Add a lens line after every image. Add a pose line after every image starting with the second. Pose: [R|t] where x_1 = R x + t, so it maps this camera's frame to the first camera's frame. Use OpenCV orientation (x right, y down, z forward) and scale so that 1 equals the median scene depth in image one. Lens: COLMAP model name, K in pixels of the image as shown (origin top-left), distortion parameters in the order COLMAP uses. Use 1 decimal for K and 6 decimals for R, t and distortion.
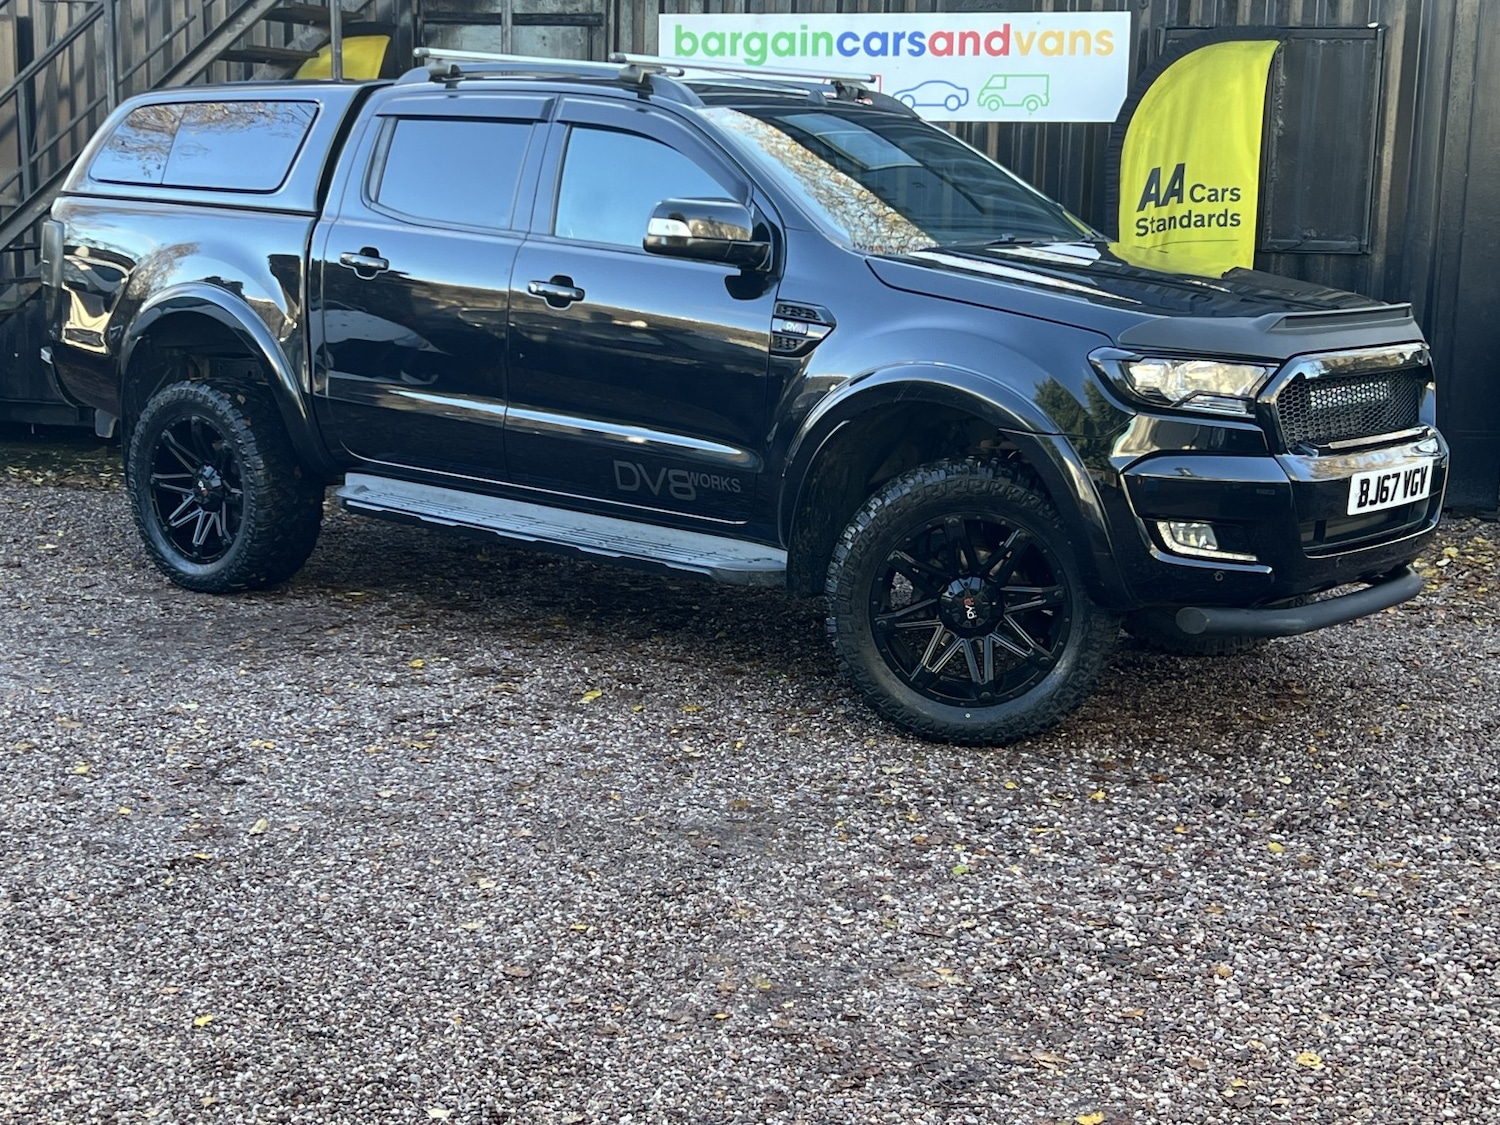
lens RADIAL K [[2187.6, 0, 750.0], [0, 2187.6, 562.5], [0, 0, 1]] dist [0.183574, -0.534454]
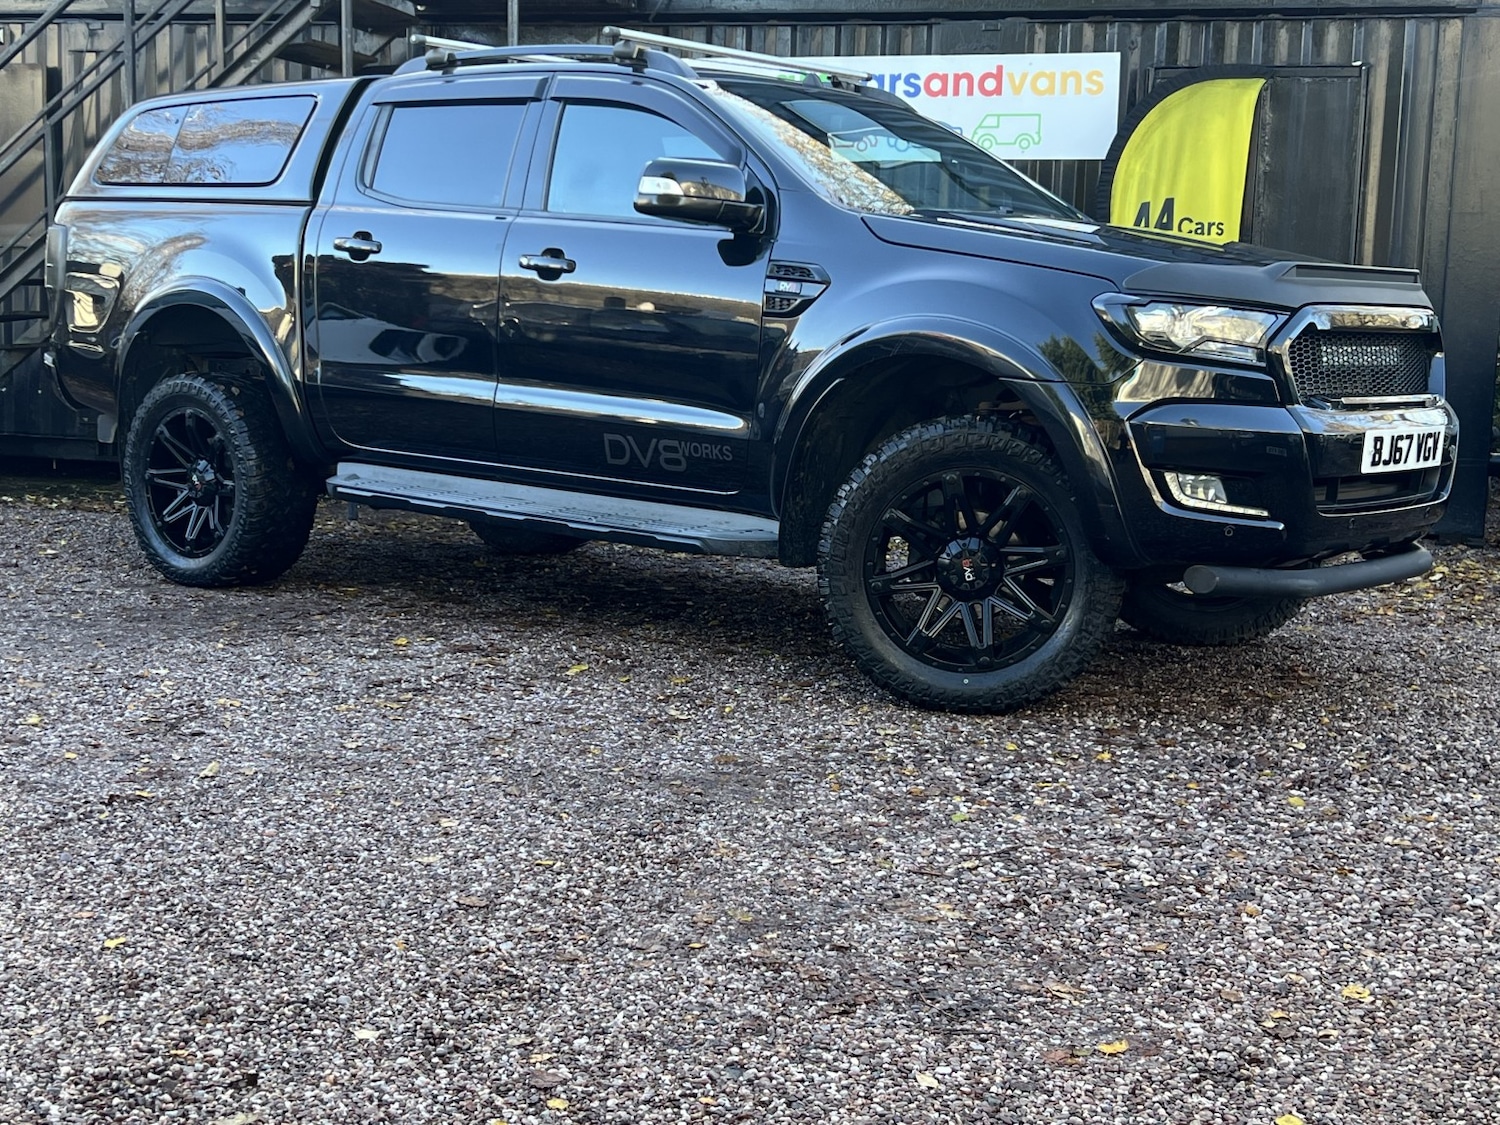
lens RADIAL K [[2016.5, 0, 747.8], [0, 2016.5, 556.8], [0, 0, 1]] dist [0.172394, -0.471826]
pose [[0.999976, 0.005391, -0.004330, 0.008605], [-0.005600, 0.998742, -0.049832, 0.071093], [0.004056, 0.049855, 0.998748, 0.133115]]
